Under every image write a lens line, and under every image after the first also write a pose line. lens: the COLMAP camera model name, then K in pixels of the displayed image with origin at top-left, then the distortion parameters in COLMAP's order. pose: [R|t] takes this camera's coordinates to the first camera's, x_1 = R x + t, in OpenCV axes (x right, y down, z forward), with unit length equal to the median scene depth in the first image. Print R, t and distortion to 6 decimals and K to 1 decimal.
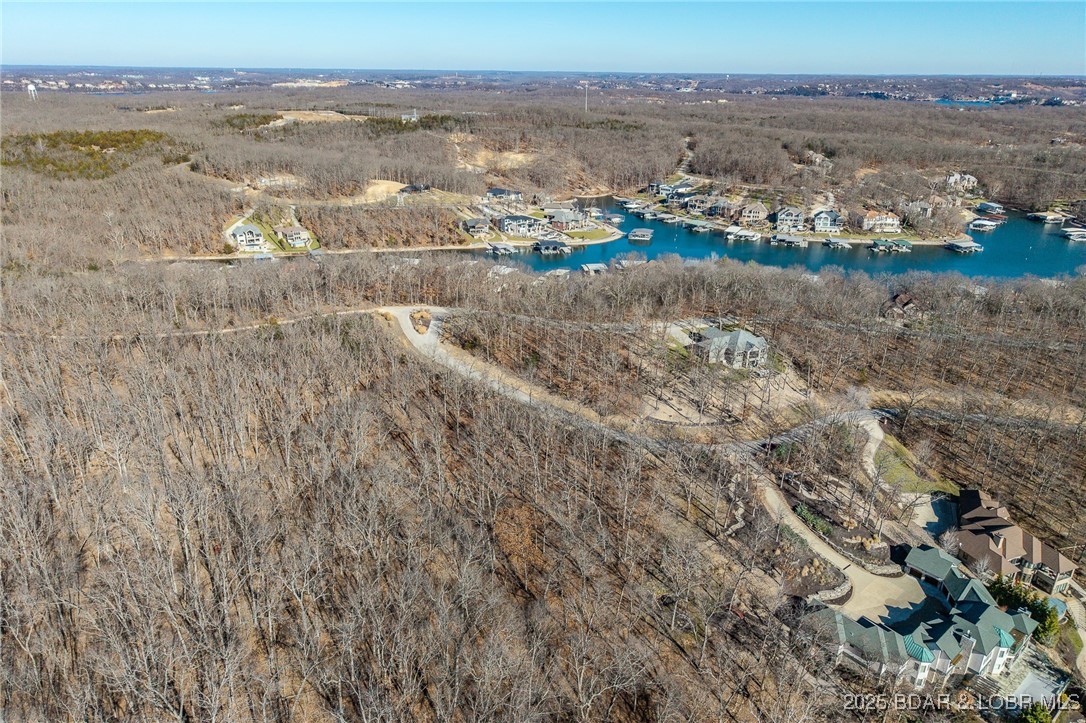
lens RADIAL K [[712.4, 0, 543.0], [0, 712.4, 361.5], [0, 0, 1]] dist [0.029830, -0.040198]
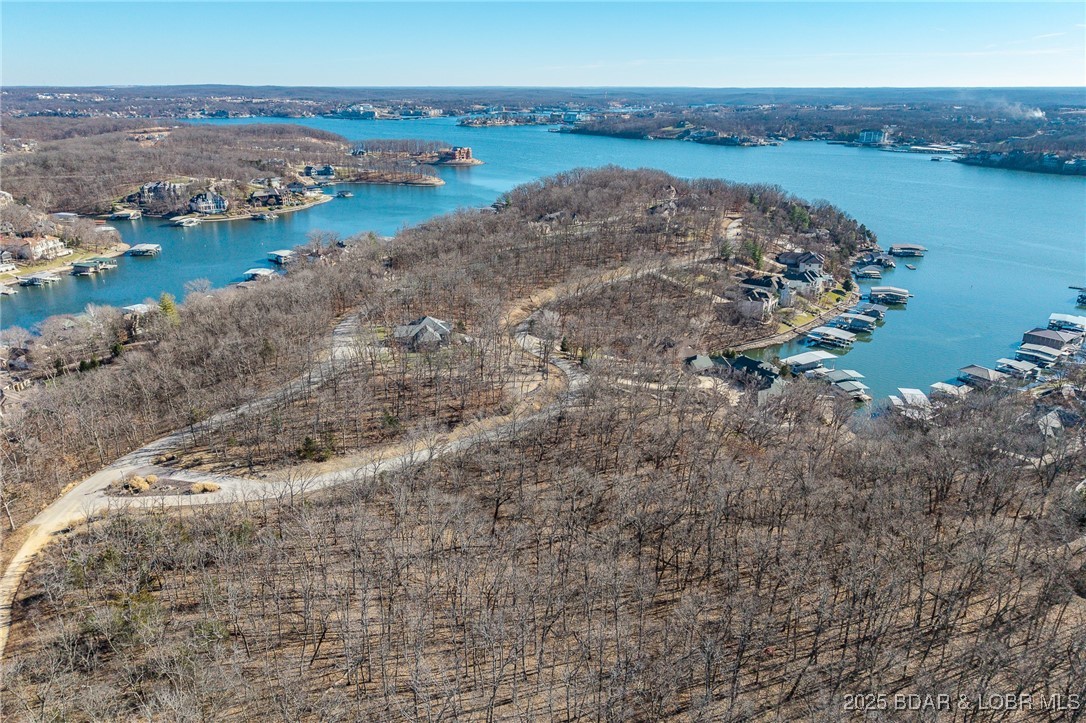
lens RADIAL K [[712.4, 0, 543.0], [0, 712.4, 361.5], [0, 0, 1]] dist [0.029830, -0.040198]
pose [[0.170696, -0.358642, 0.917736, -0.271263], [0.368778, 0.886964, 0.278025, -0.084634], [-0.913710, 0.290983, 0.283661, 0.217448]]
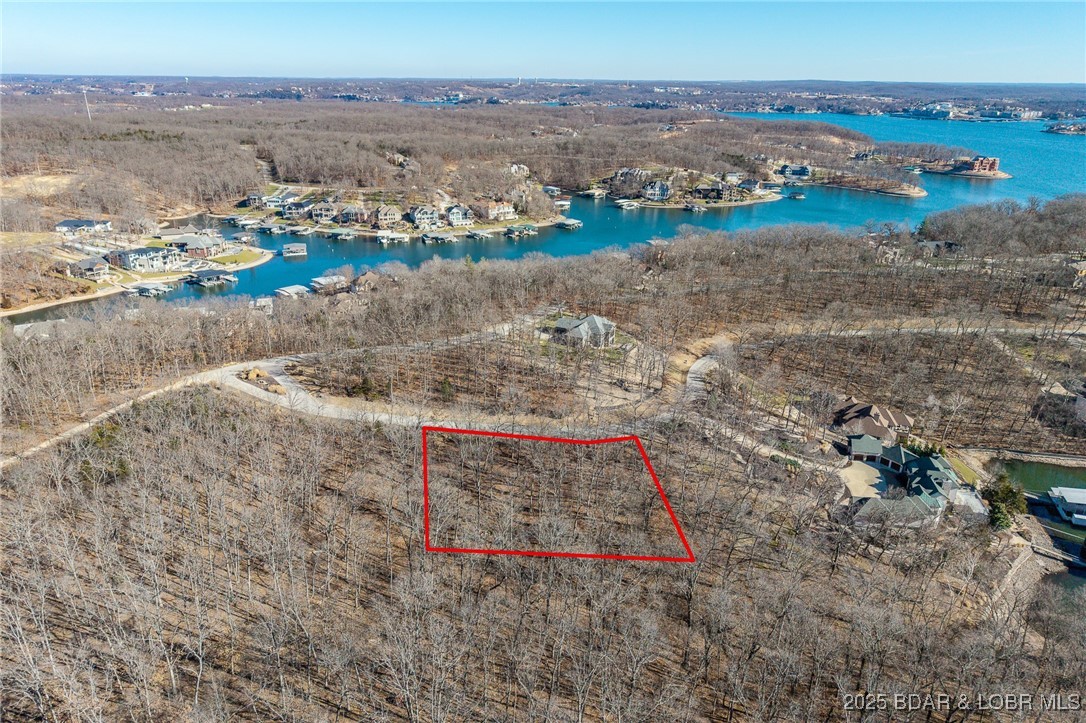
lens RADIAL K [[712.4, 0, 543.0], [0, 712.4, 361.5], [0, 0, 1]] dist [0.029830, -0.040198]
pose [[0.786324, -0.226277, 0.574886, -0.167454], [0.228407, 0.971060, 0.069798, -0.026389], [-0.574043, 0.076424, 0.815251, 0.059392]]
